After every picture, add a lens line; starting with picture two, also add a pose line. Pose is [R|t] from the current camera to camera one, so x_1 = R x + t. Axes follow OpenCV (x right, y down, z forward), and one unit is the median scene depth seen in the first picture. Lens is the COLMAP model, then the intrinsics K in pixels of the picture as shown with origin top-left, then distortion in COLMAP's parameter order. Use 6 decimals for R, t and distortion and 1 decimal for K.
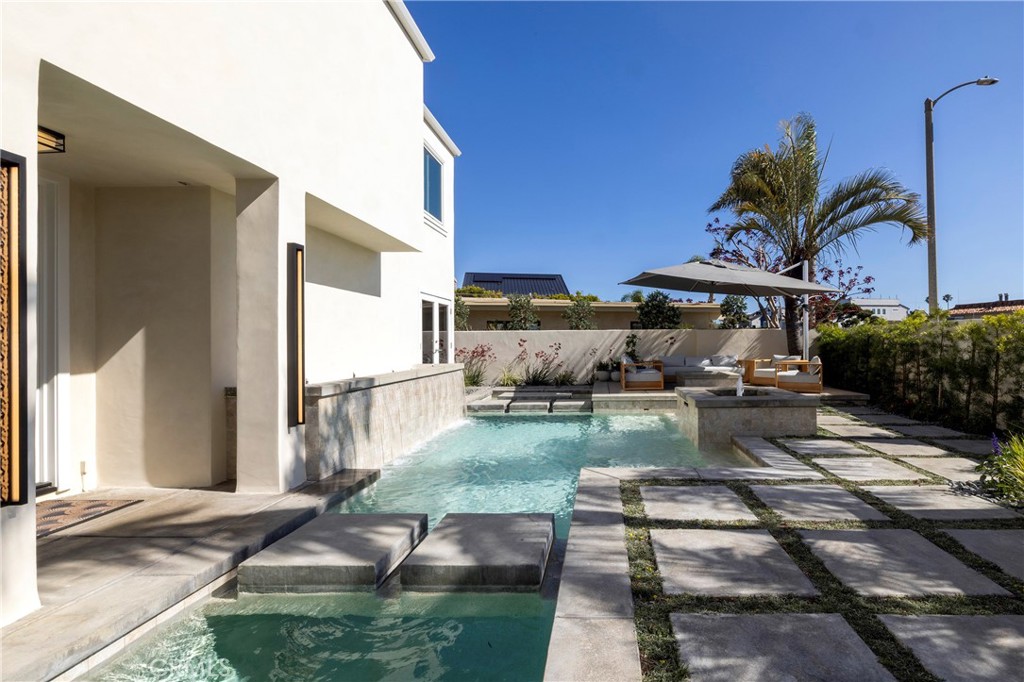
lens RADIAL K [[492.5, 0, 589.4], [0, 492.5, 344.1], [0, 0, 1]] dist [0.001620, 0.000065]
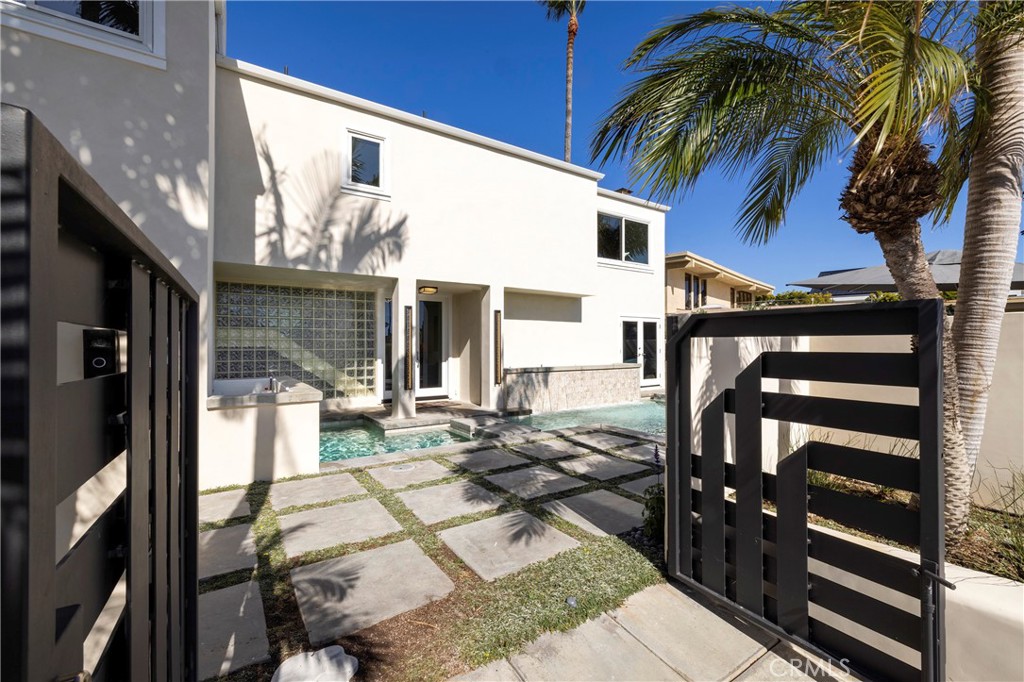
lens RADIAL K [[441.9, 0, 506.0], [0, 441.9, 337.8], [0, 0, 1]] dist [0.005081, 0.000897]
pose [[0.606279, 0.017932, -0.795050, 1.119228], [-0.019792, 0.999776, 0.007458, -0.076320], [0.795006, 0.011214, 0.606498, -0.292211]]
